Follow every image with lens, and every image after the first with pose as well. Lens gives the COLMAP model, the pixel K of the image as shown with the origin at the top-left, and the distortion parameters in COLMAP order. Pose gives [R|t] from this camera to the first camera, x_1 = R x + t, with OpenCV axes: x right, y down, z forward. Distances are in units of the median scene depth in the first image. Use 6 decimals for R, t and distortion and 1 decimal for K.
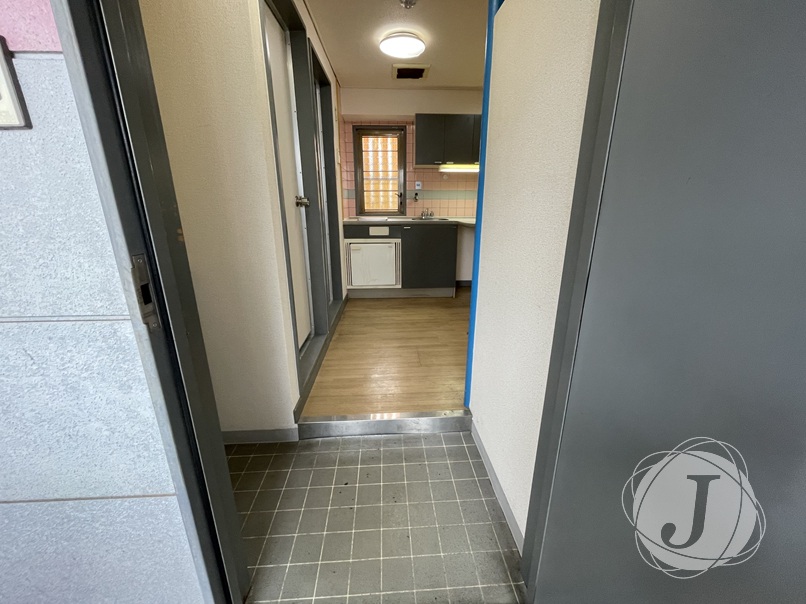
lens RADIAL K [[327.2, 0, 403.6], [0, 327.2, 300.0], [0, 0, 1]] dist [-0.000778, -0.000044]
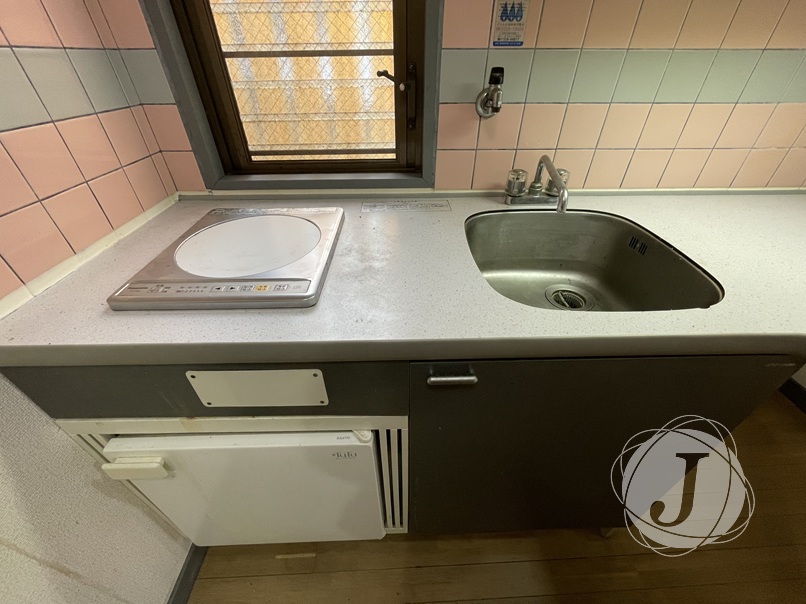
lens RADIAL K [[327.2, 0, 405.0], [0, 327.2, 301.4], [0, 0, 1]] dist [-0.000778, -0.000044]
pose [[0.999583, 0.021771, -0.018975, -0.006862], [-0.014088, 0.941161, 0.337666, -0.262957], [0.025209, -0.337258, 0.941075, 0.775768]]
